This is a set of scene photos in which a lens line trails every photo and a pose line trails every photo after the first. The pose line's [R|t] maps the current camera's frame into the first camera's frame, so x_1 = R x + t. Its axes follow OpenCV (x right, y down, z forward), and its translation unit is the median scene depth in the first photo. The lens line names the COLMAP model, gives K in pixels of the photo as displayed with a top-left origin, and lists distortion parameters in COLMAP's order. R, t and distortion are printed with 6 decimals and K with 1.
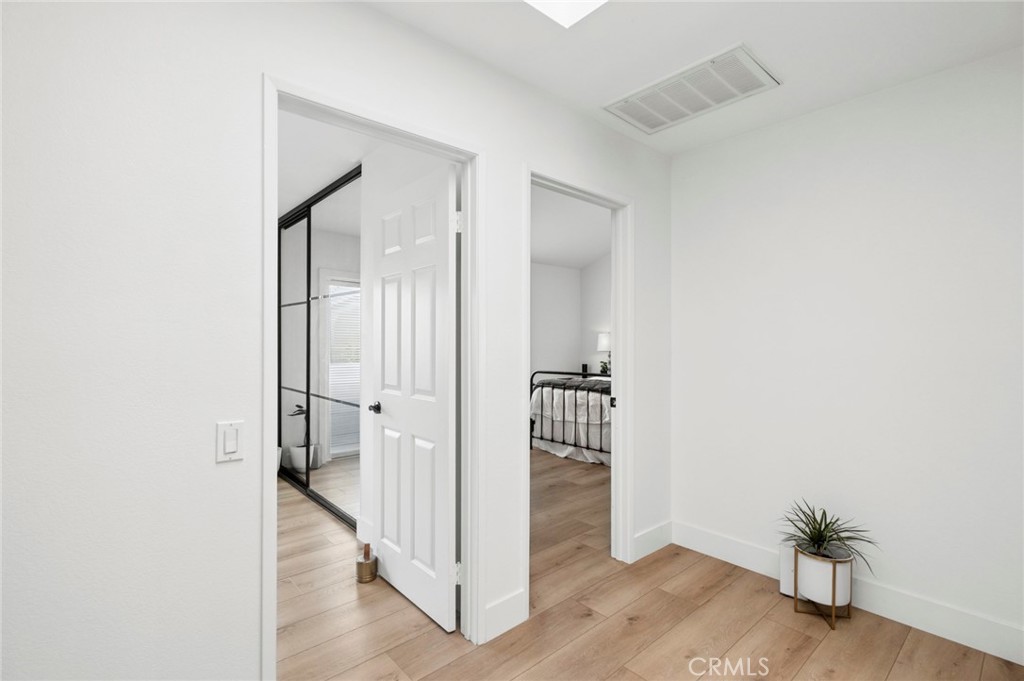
lens RADIAL K [[475.5, 0, 511.6], [0, 475.5, 342.7], [0, 0, 1]] dist [0.009649, 0.000349]
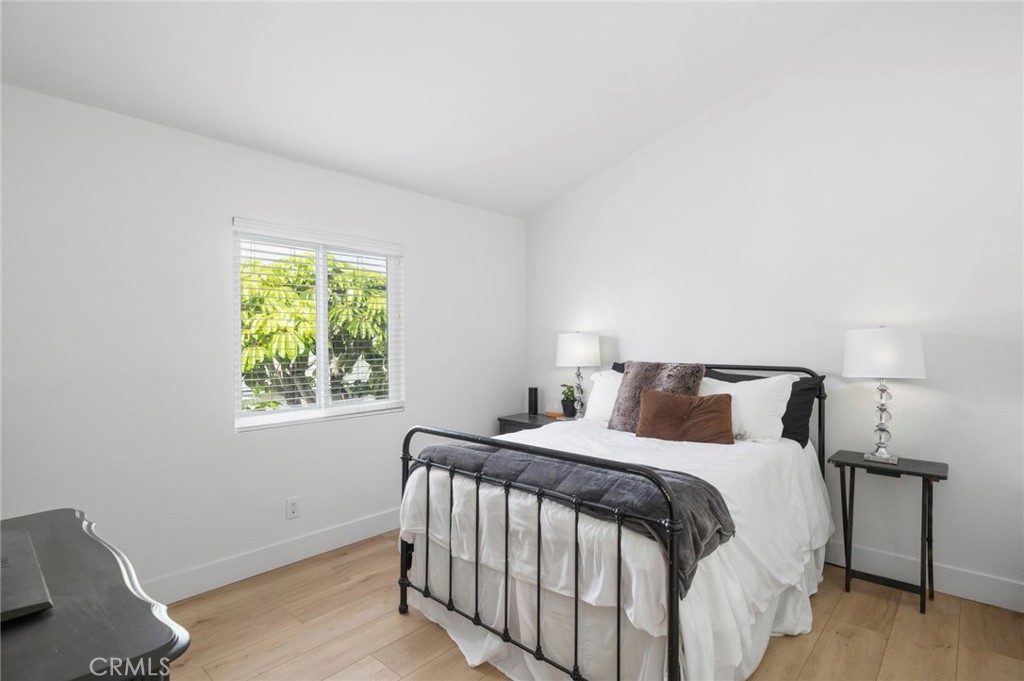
lens RADIAL K [[511.7, 0, 511.4], [0, 511.7, 339.9], [0, 0, 1]] dist [0.000053, -0.000015]
pose [[0.994402, 0.001302, 0.105650, 0.090194], [-0.001766, 0.999989, 0.004292, -0.018444], [-0.105644, -0.004454, 0.994394, 0.566530]]
